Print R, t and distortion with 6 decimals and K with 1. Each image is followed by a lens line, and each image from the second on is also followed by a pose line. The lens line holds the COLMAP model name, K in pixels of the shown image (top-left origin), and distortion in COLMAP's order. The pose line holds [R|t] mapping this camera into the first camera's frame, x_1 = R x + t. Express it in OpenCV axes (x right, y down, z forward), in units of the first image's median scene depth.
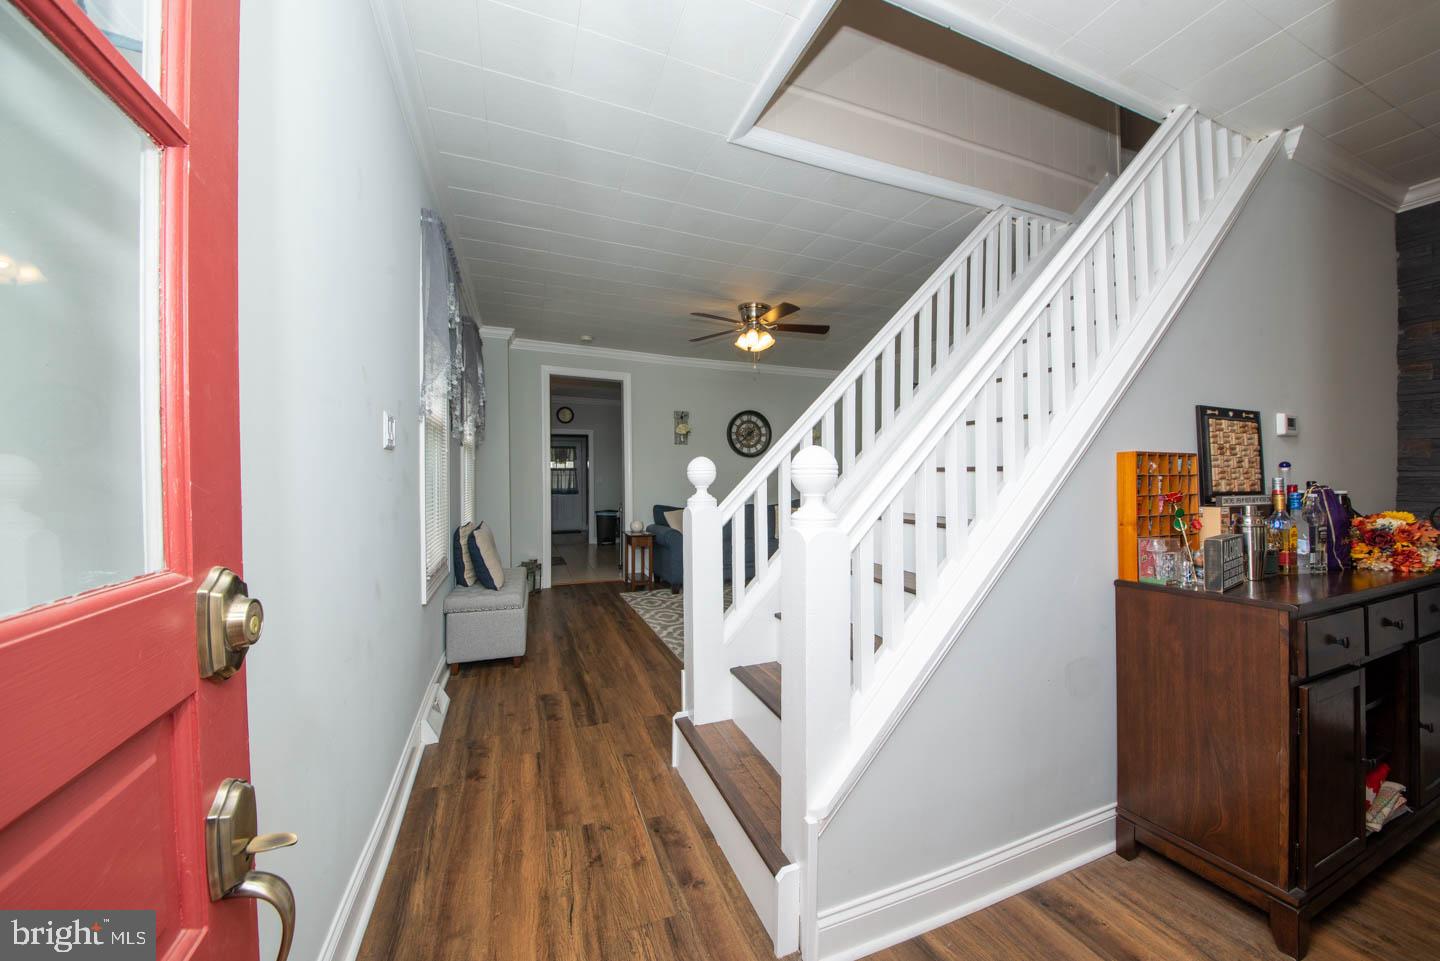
lens RADIAL K [[523.6, 0, 717.4], [0, 523.6, 478.7], [0, 0, 1]] dist [0.000047, -0.000180]
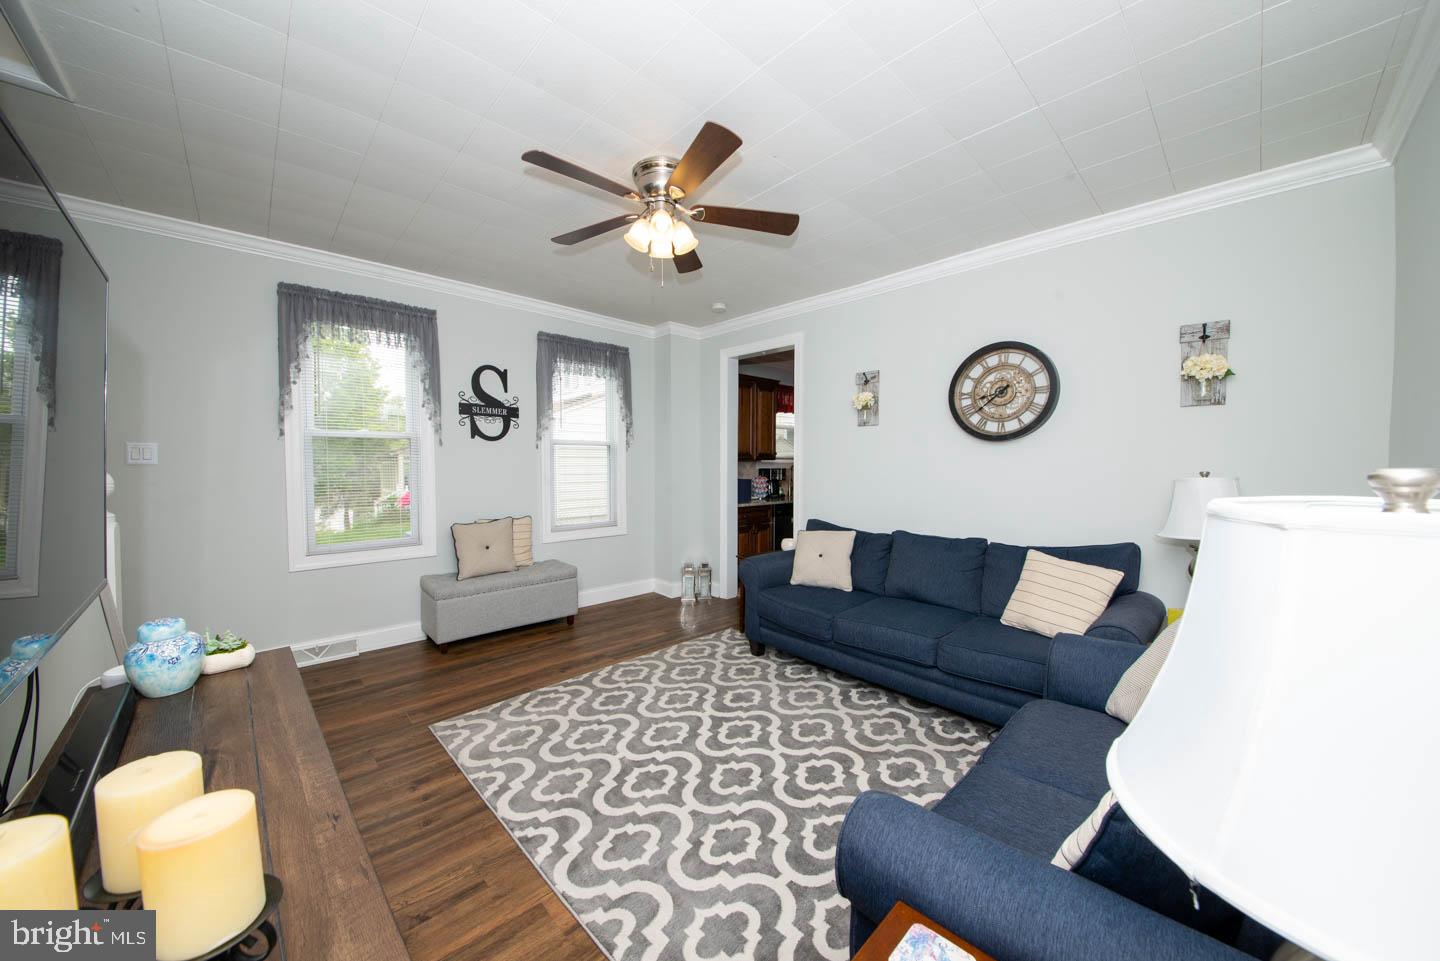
lens RADIAL K [[511.4, 0, 713.4], [0, 511.4, 482.3], [0, 0, 1]] dist [0.045765, -0.000044]
pose [[0.383418, 0.030405, -0.923074, 0.441309], [-0.005498, 0.999515, 0.030640, -0.018144], [0.923559, -0.006673, 0.383399, 0.634580]]
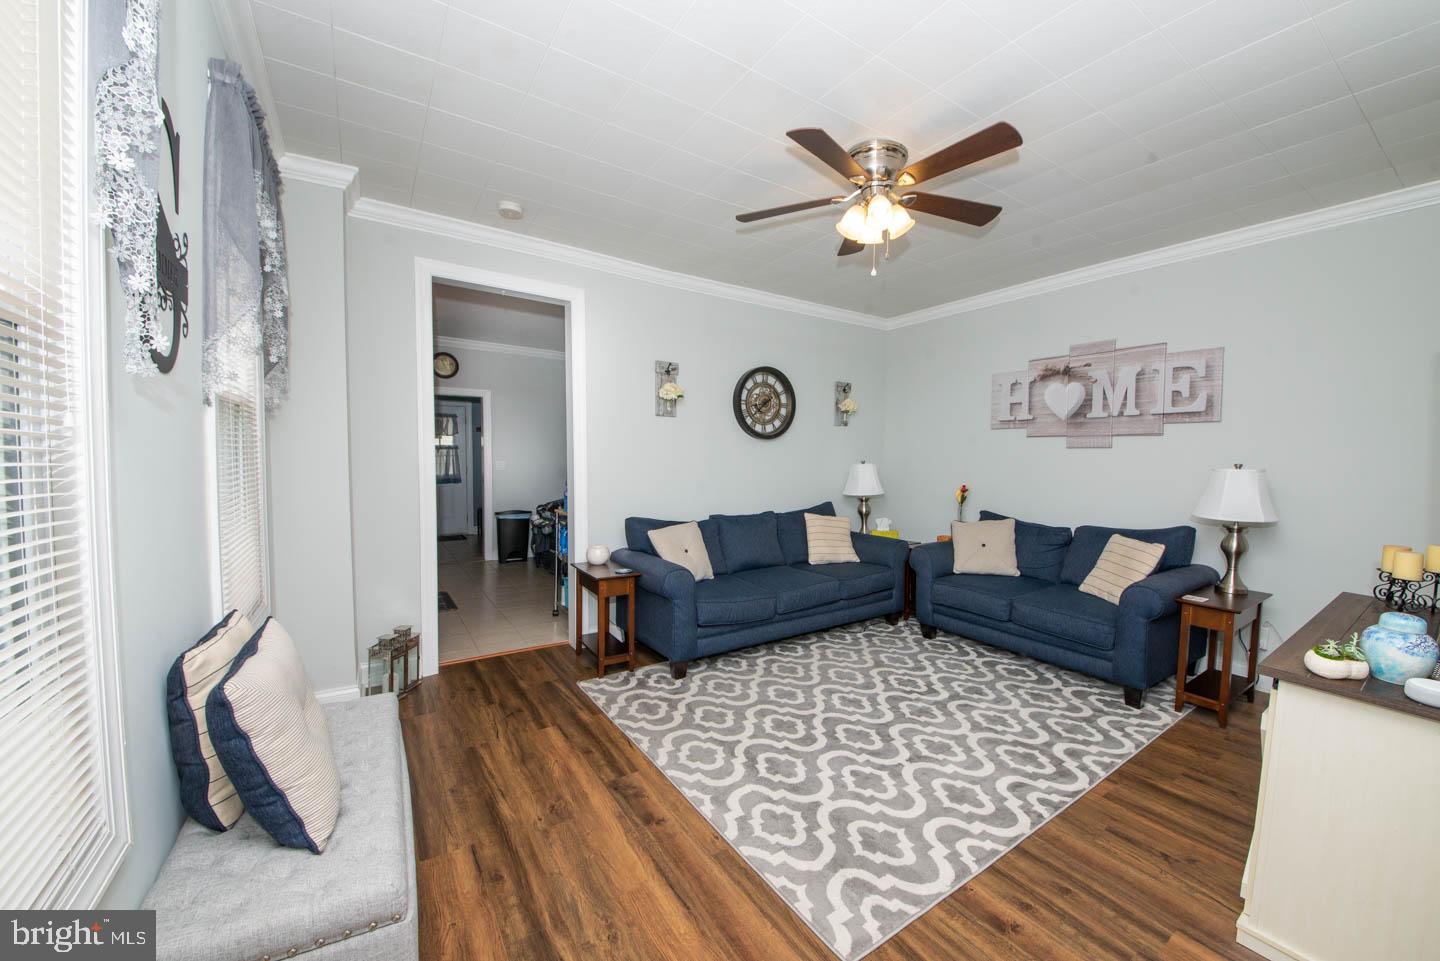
lens RADIAL K [[551.7, 0, 734.8], [0, 551.7, 480.1], [0, 0, 1]] dist [0.000094, -0.016929]
pose [[0.973444, 0.002202, 0.228913, -0.145698], [-0.012678, 0.998938, 0.044302, -0.021913], [-0.228572, -0.046028, 0.972438, 0.371971]]
